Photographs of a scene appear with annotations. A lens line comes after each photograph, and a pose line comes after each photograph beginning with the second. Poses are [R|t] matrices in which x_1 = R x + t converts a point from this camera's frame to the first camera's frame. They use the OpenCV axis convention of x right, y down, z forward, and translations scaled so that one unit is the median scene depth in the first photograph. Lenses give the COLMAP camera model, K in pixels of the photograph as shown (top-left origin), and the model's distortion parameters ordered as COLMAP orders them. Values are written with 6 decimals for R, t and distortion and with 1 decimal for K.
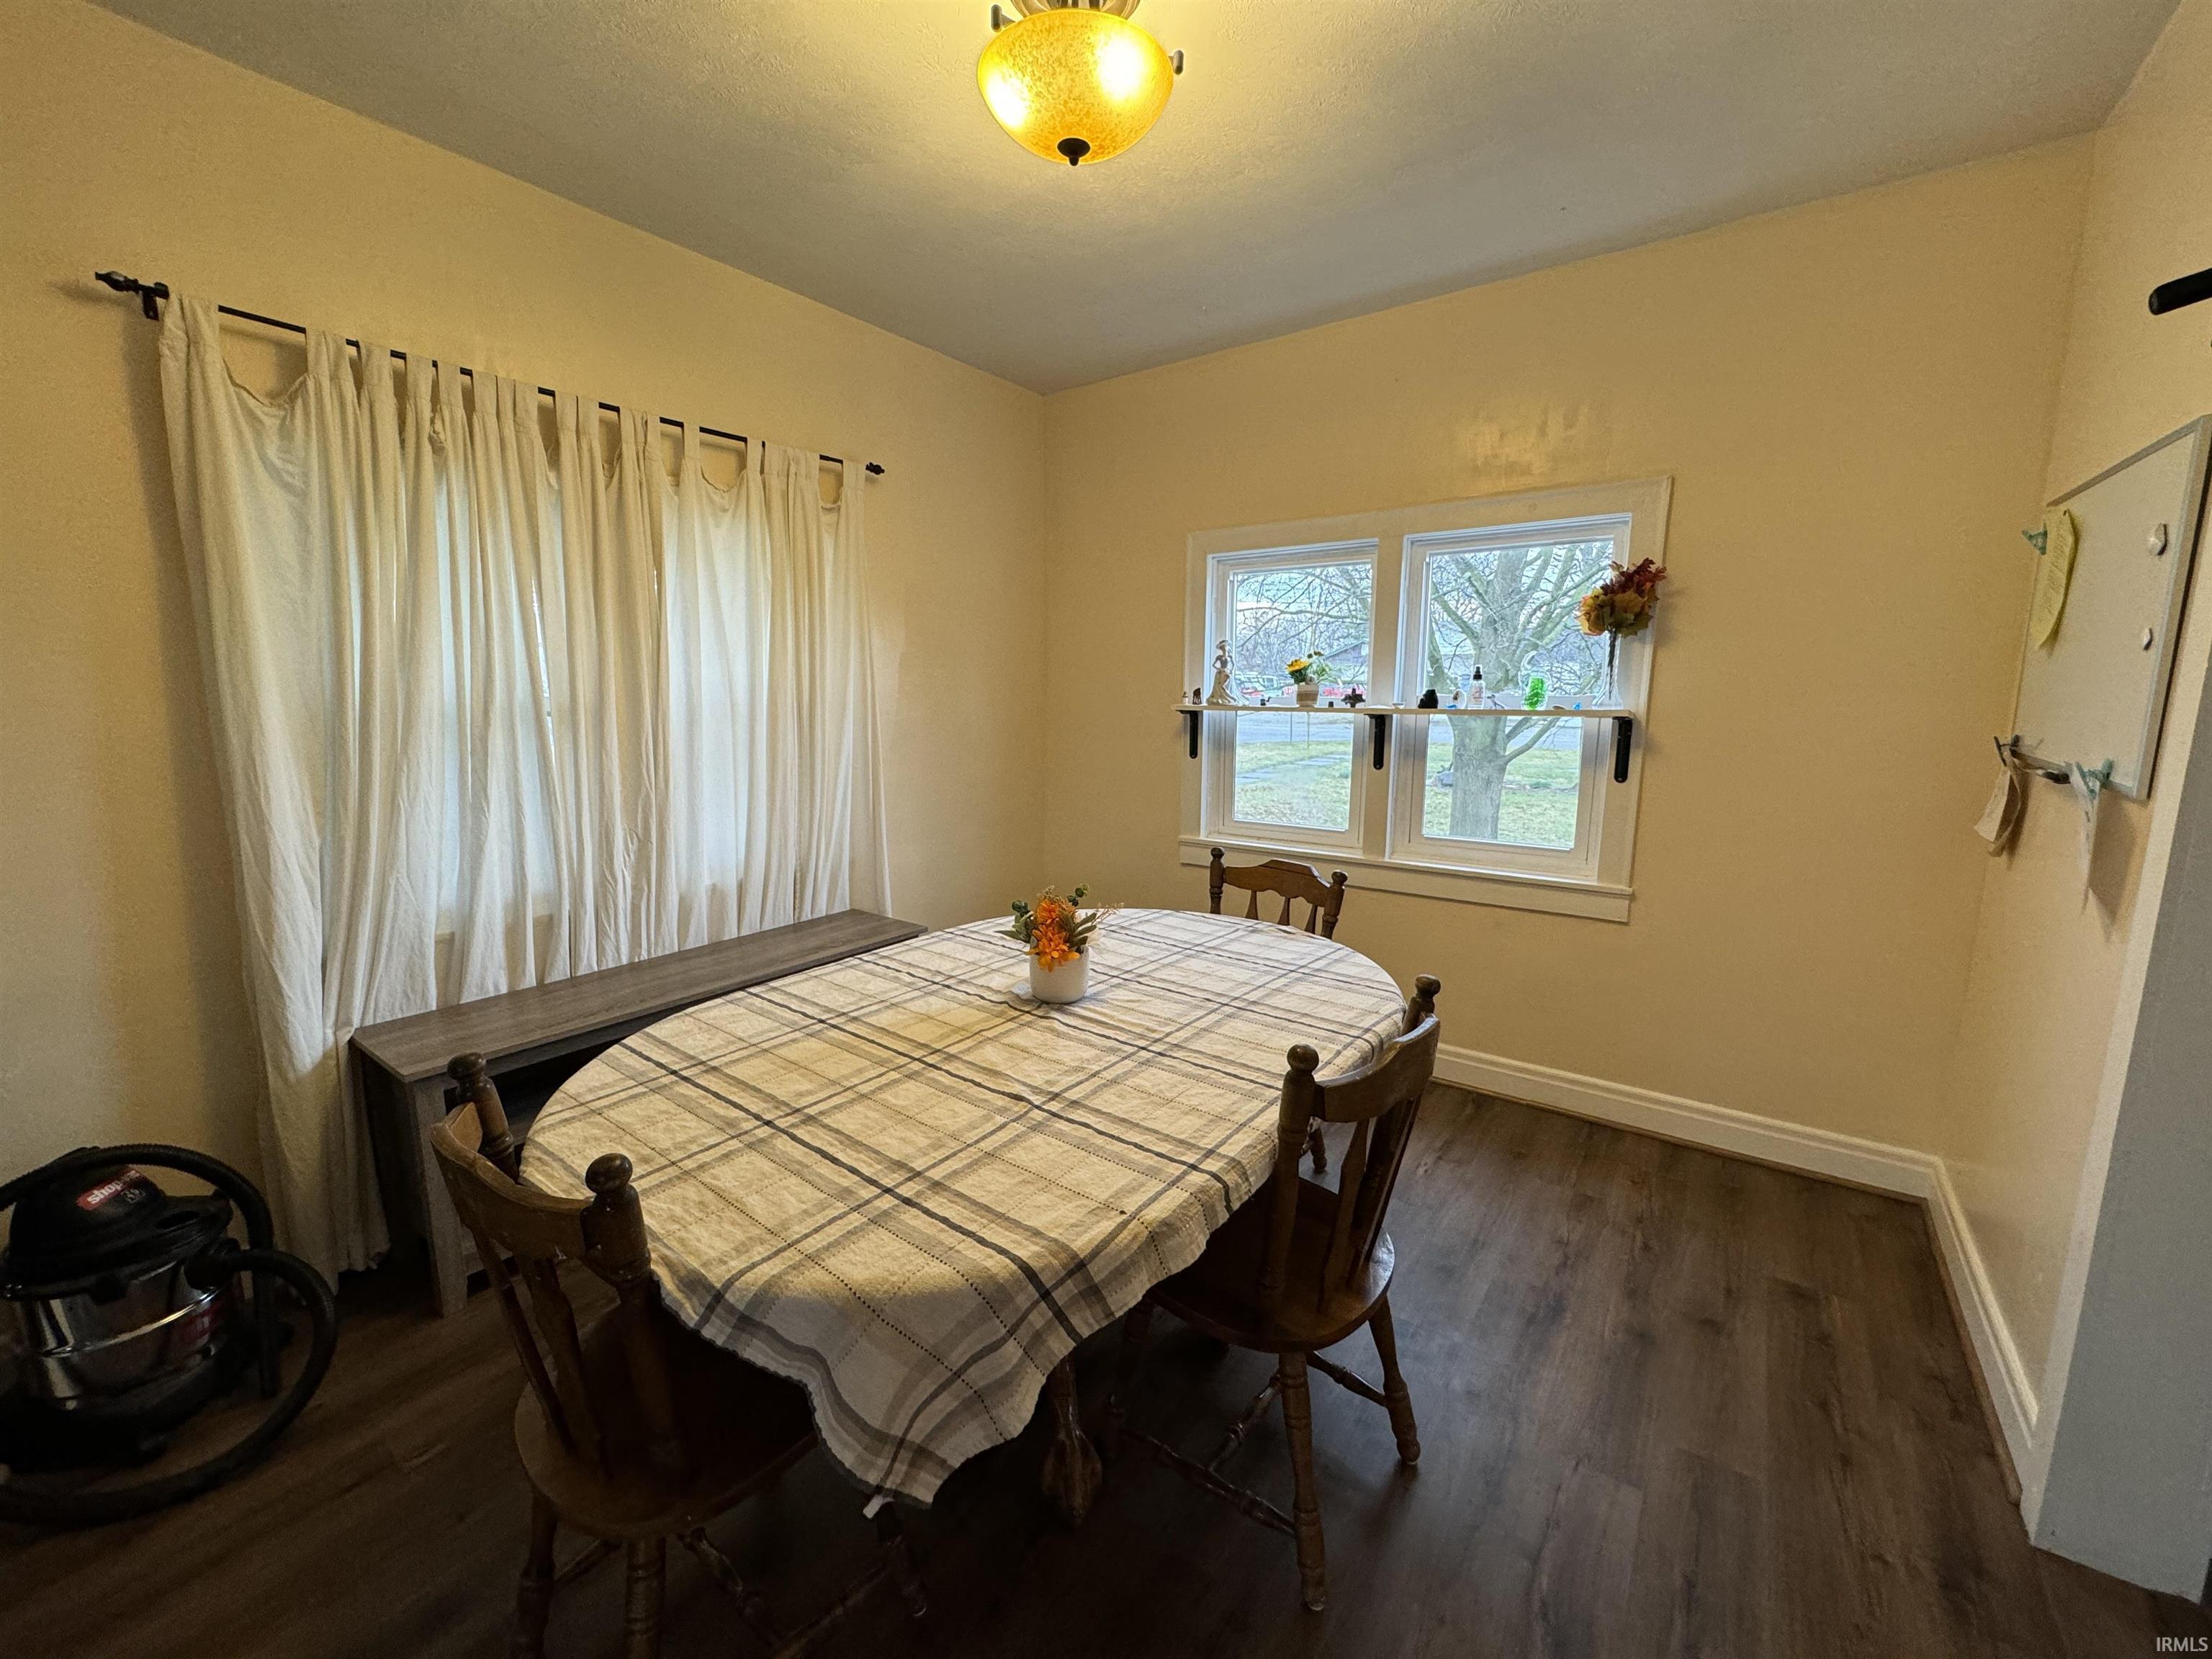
lens RADIAL K [[884.5, 0, 1103.9], [0, 884.5, 824.1], [0, 0, 1]] dist [-0.001347, 0.000291]
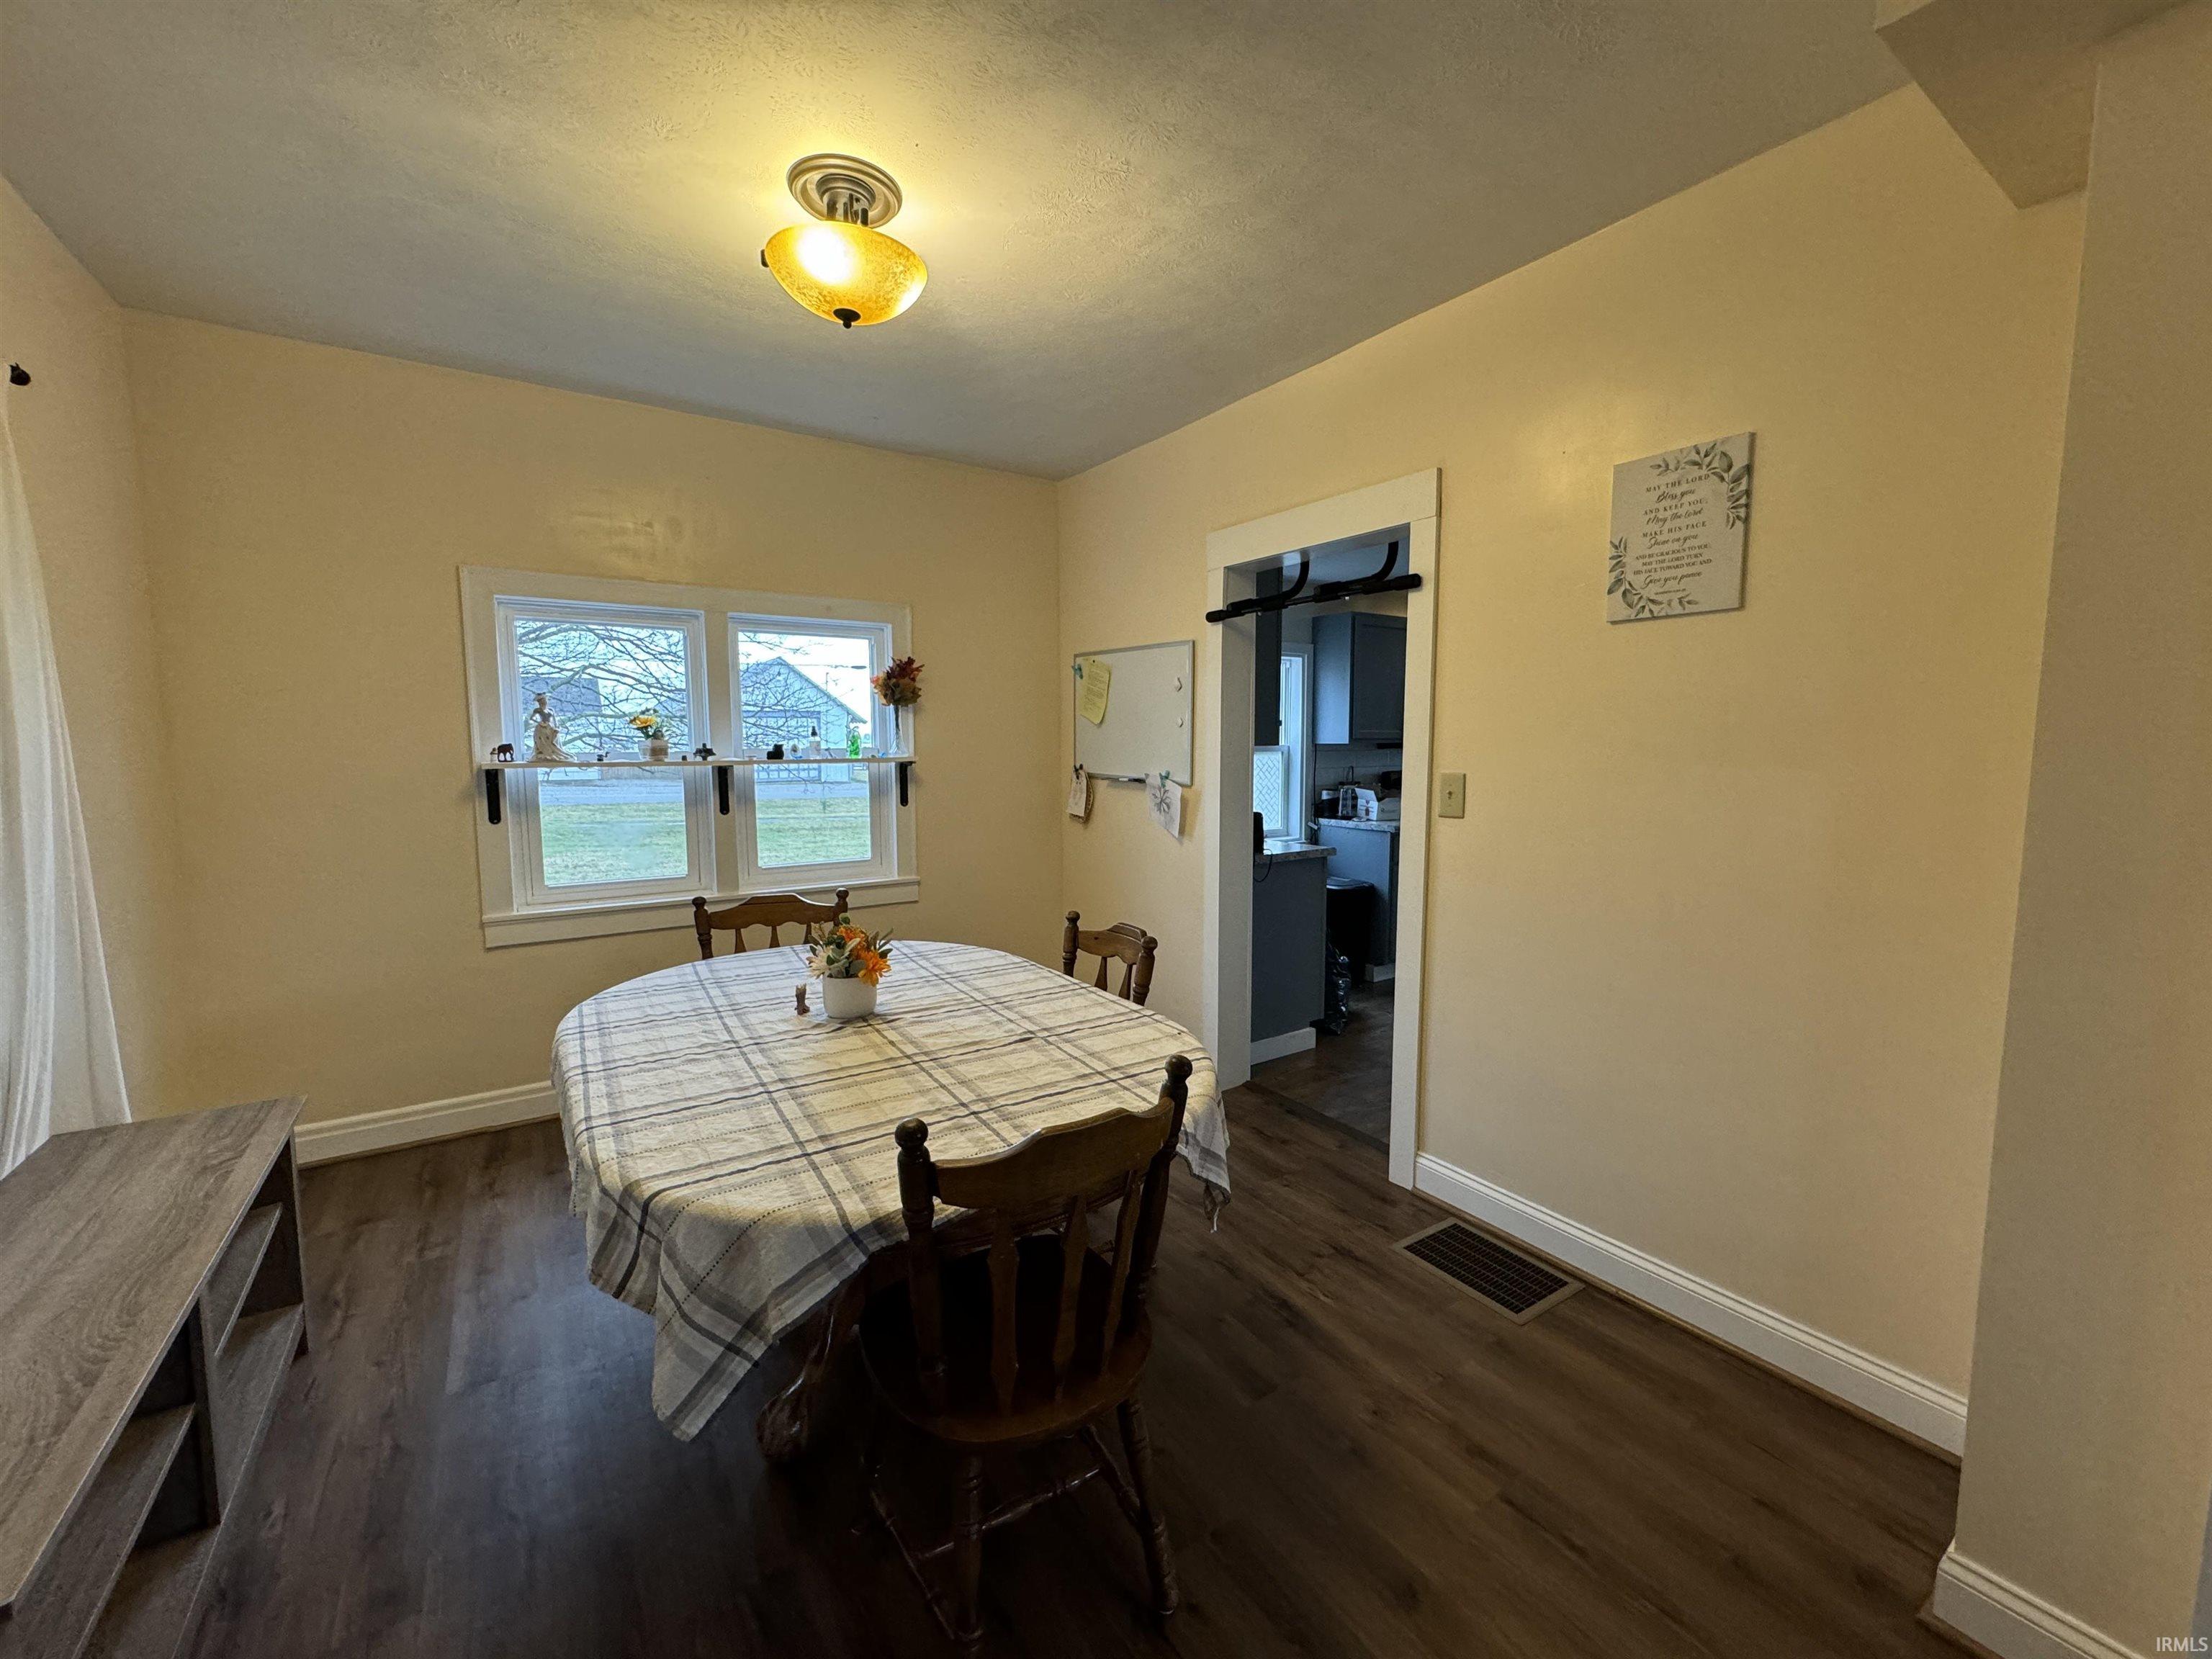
lens RADIAL K [[884.5, 0, 1103.5], [0, 884.5, 821.0], [0, 0, 1]] dist [-0.001347, 0.000291]
pose [[0.340880, -0.087634, 0.936013, -0.983836], [0.145667, 0.988545, 0.039502, -0.047524], [-0.928753, 0.122881, 0.349741, 0.271236]]
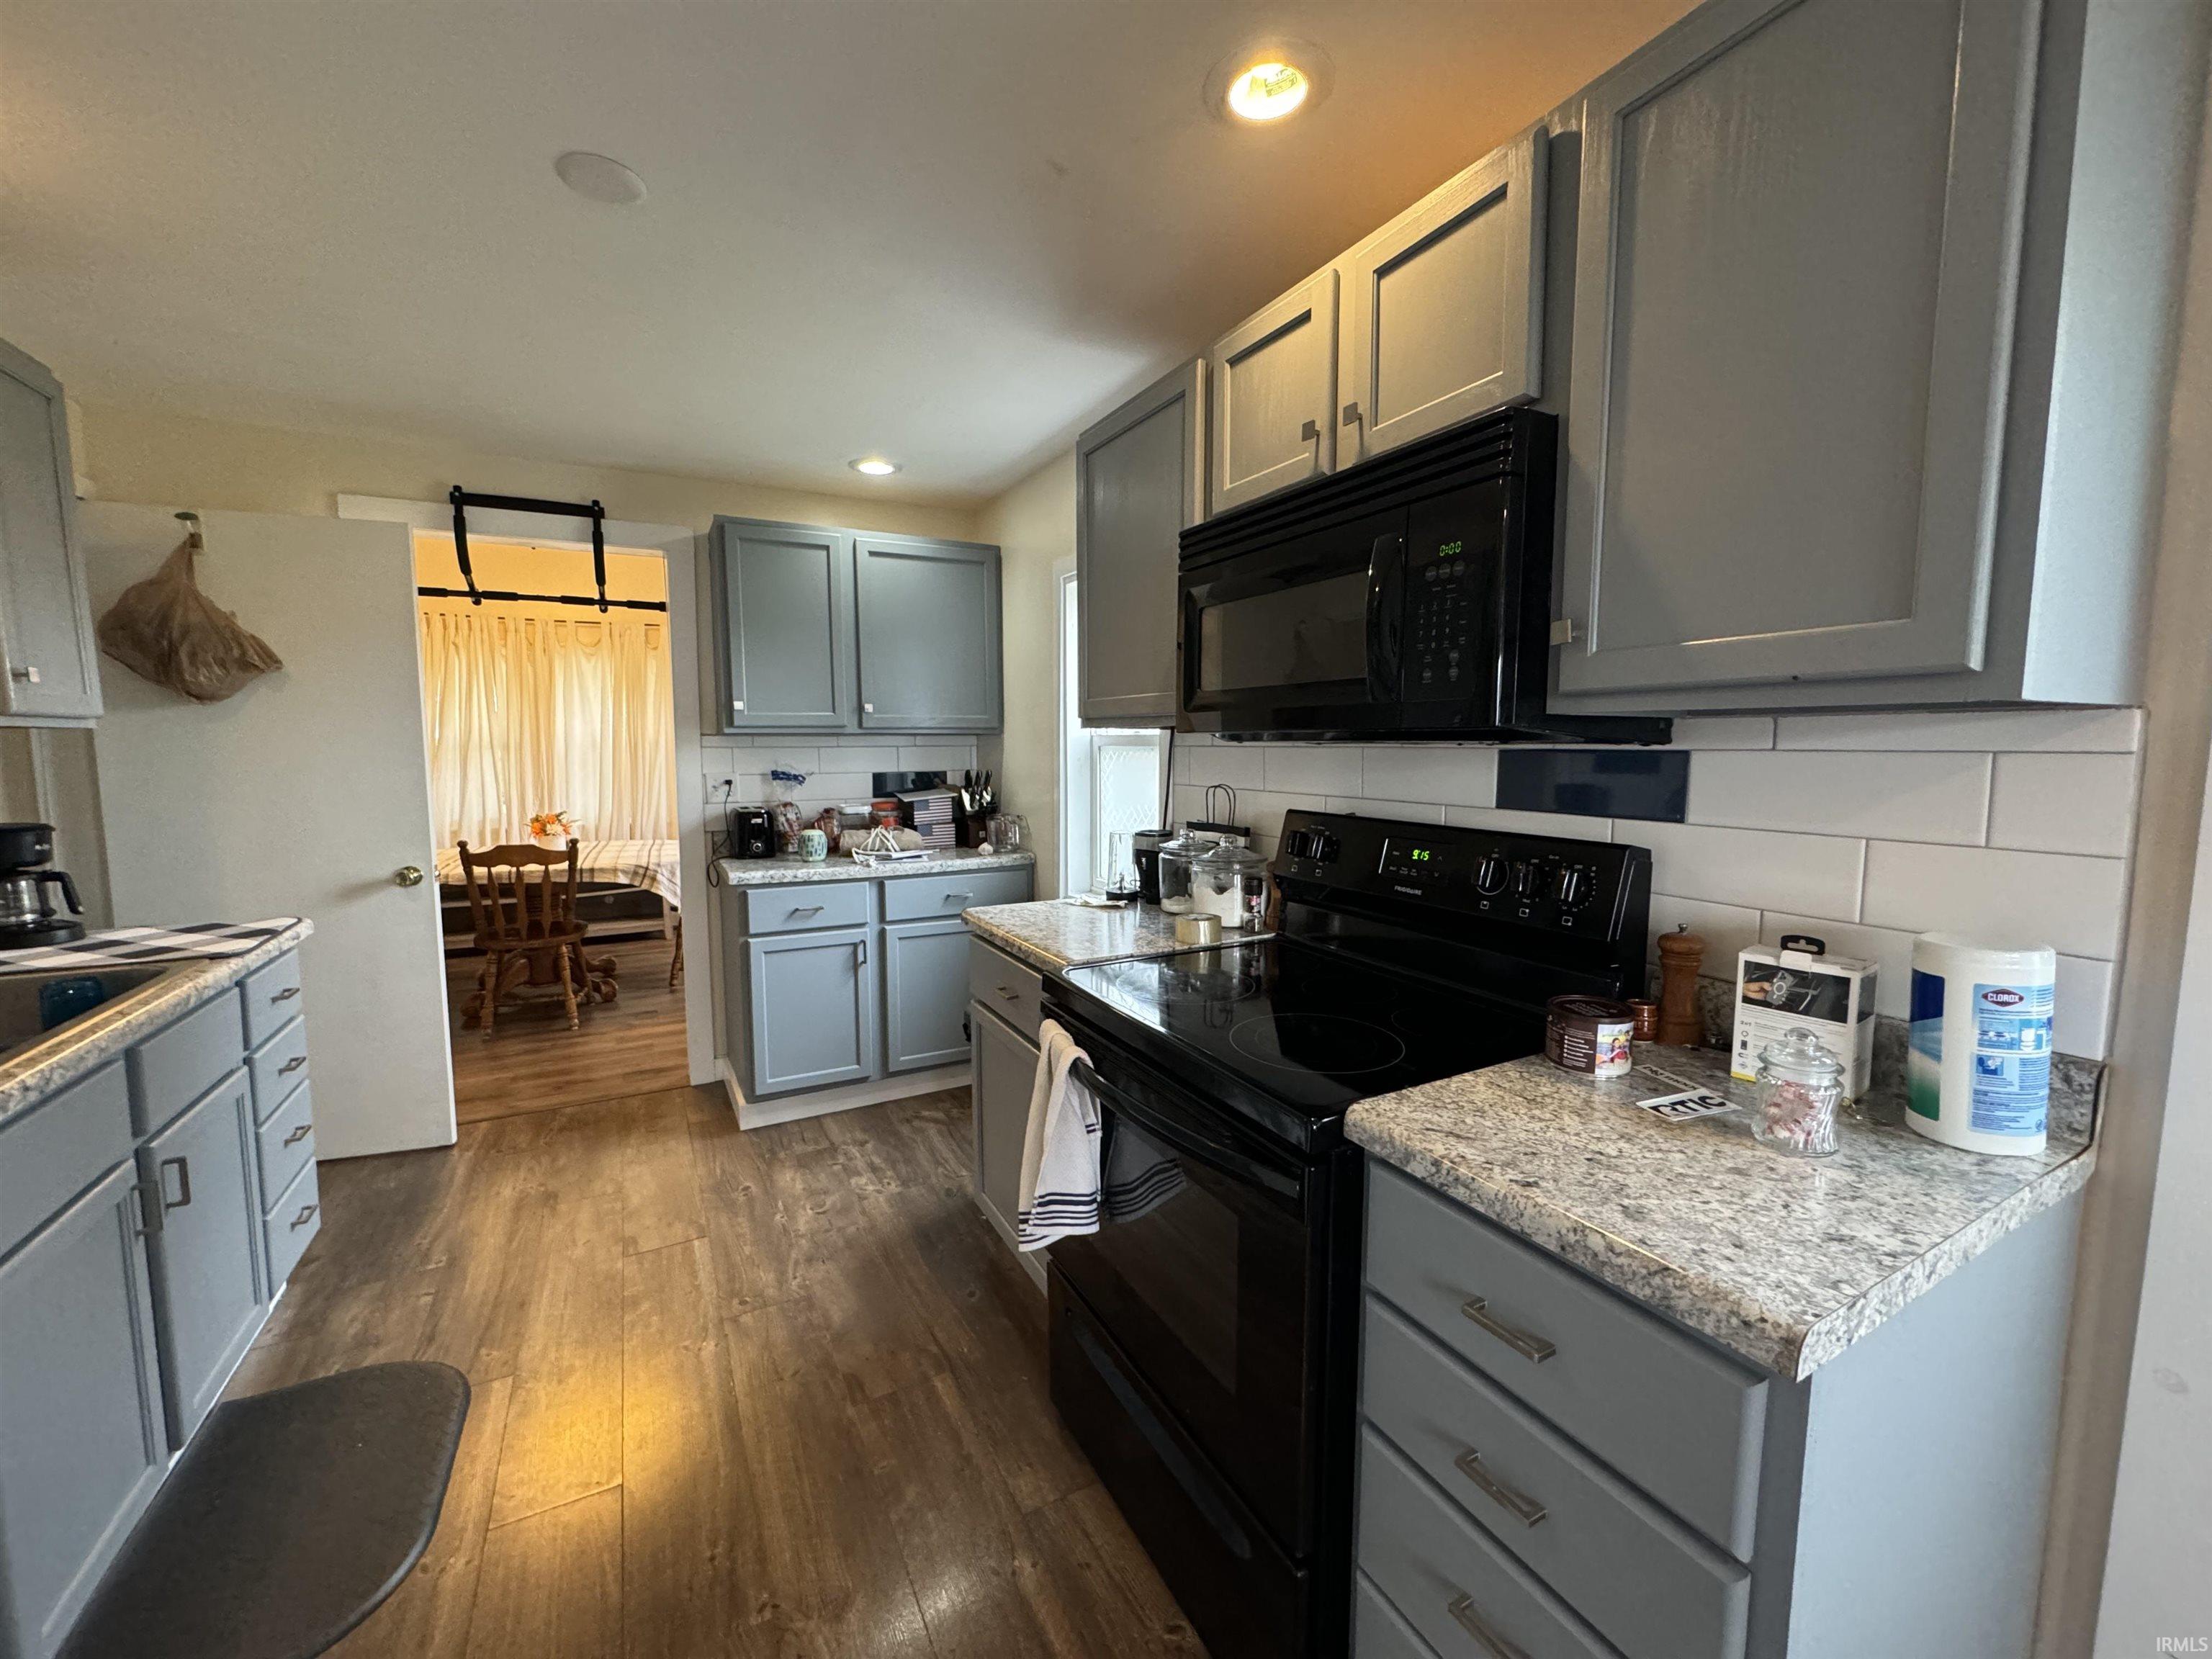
lens RADIAL K [[884.5, 0, 1097.5], [0, 884.5, 828.3], [0, 0, 1]] dist [-0.001347, 0.000291]
pose [[0.900185, 0.038112, -0.433837, 0.922322], [-0.061315, 0.997332, -0.039611, 0.047741], [0.431170, 0.062258, 0.900120, -0.226768]]
